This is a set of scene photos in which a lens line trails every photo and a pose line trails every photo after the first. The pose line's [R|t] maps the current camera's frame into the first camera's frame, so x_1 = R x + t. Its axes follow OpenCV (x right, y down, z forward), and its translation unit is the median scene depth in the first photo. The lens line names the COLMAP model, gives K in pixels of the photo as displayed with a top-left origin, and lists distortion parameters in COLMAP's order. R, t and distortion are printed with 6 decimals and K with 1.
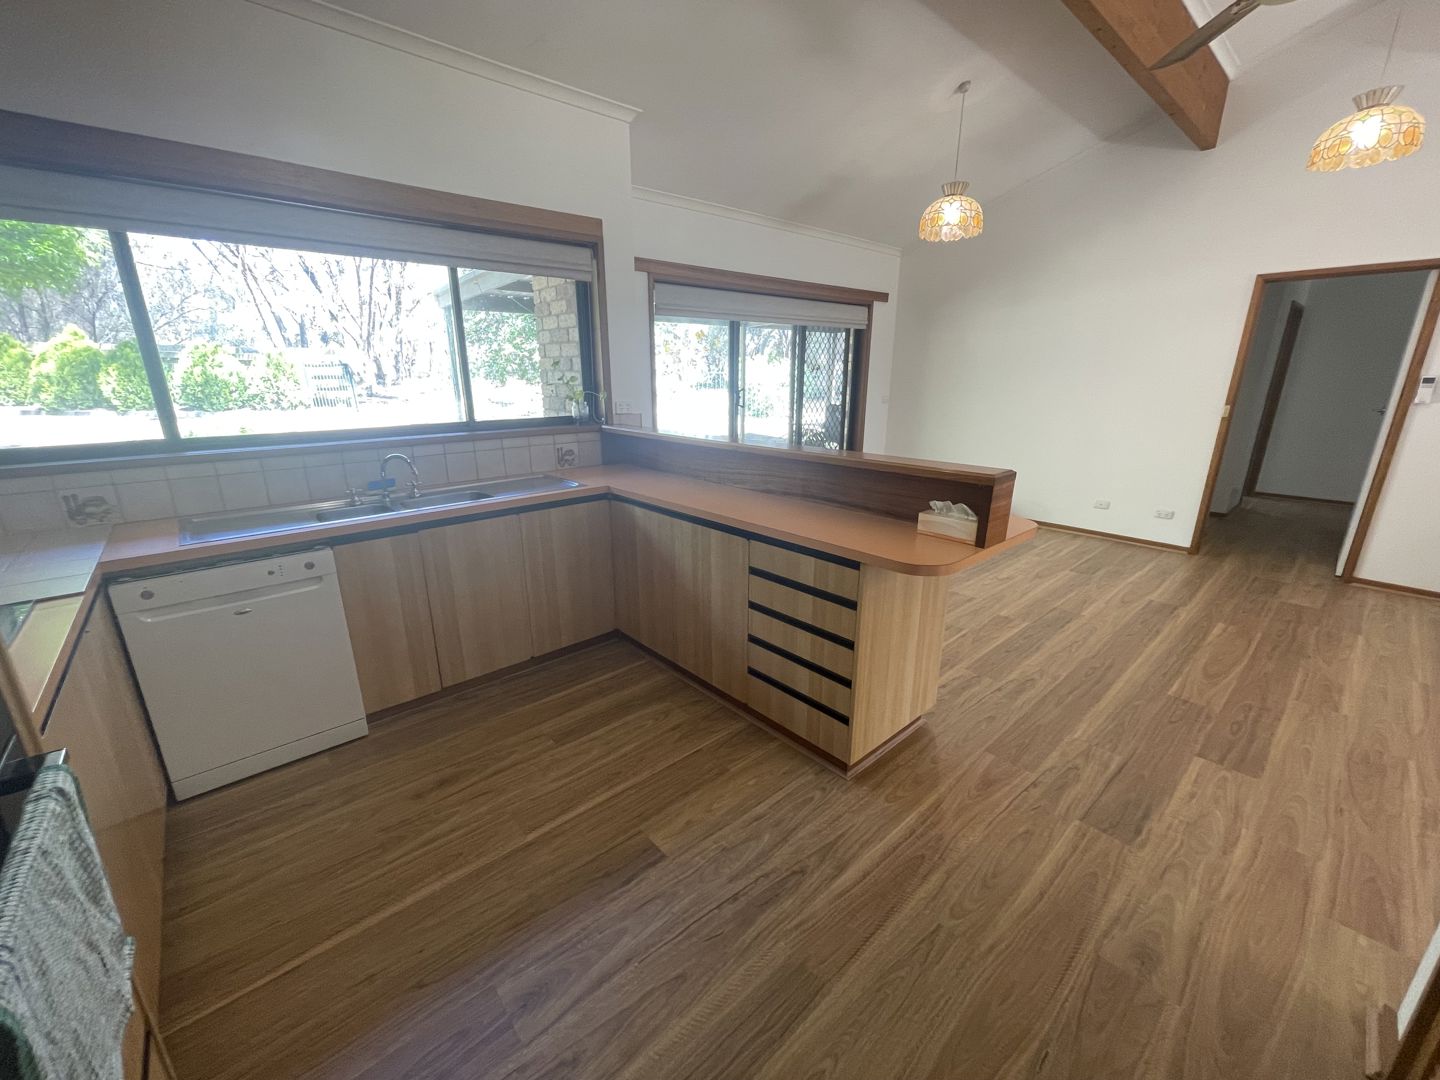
lens RADIAL K [[577.7, 0, 720.0], [0, 577.7, 540.0], [0, 0, 1]] dist [-0.000858, -0.000854]
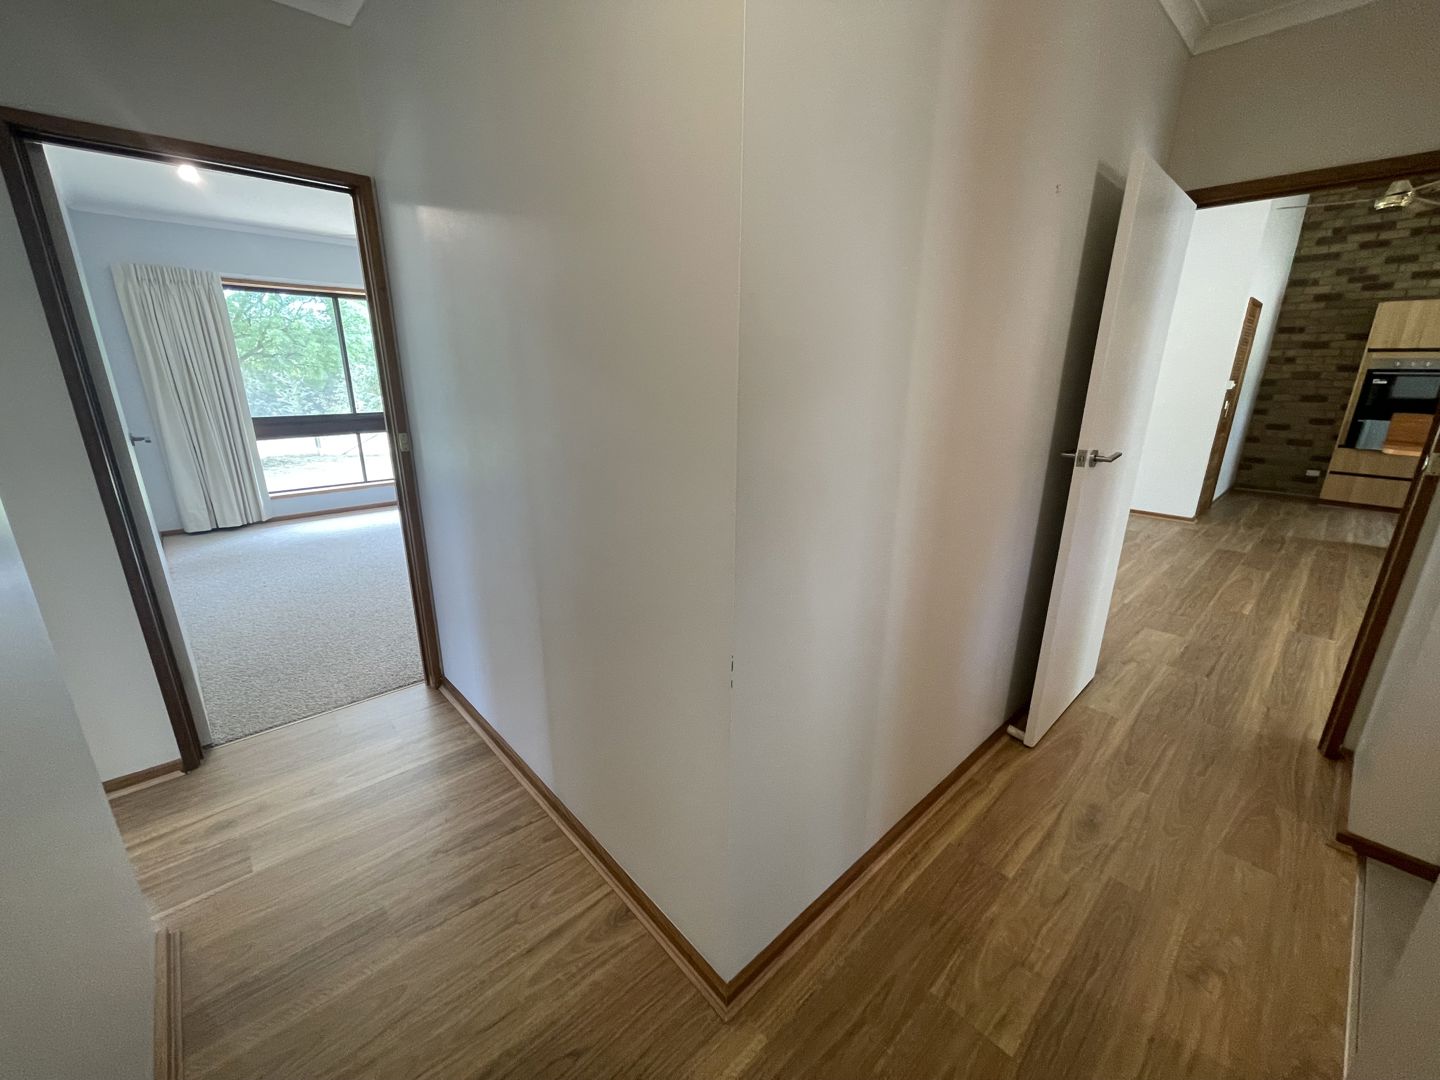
lens RADIAL K [[577.7, 0, 720.0], [0, 577.7, 540.0], [0, 0, 1]] dist [-0.000858, -0.000854]
pose [[-0.999748, -0.002293, -0.022352, 2.481790], [-0.014236, 0.834260, 0.551188, -0.709313], [0.017383, 0.551367, -0.834082, 2.394517]]
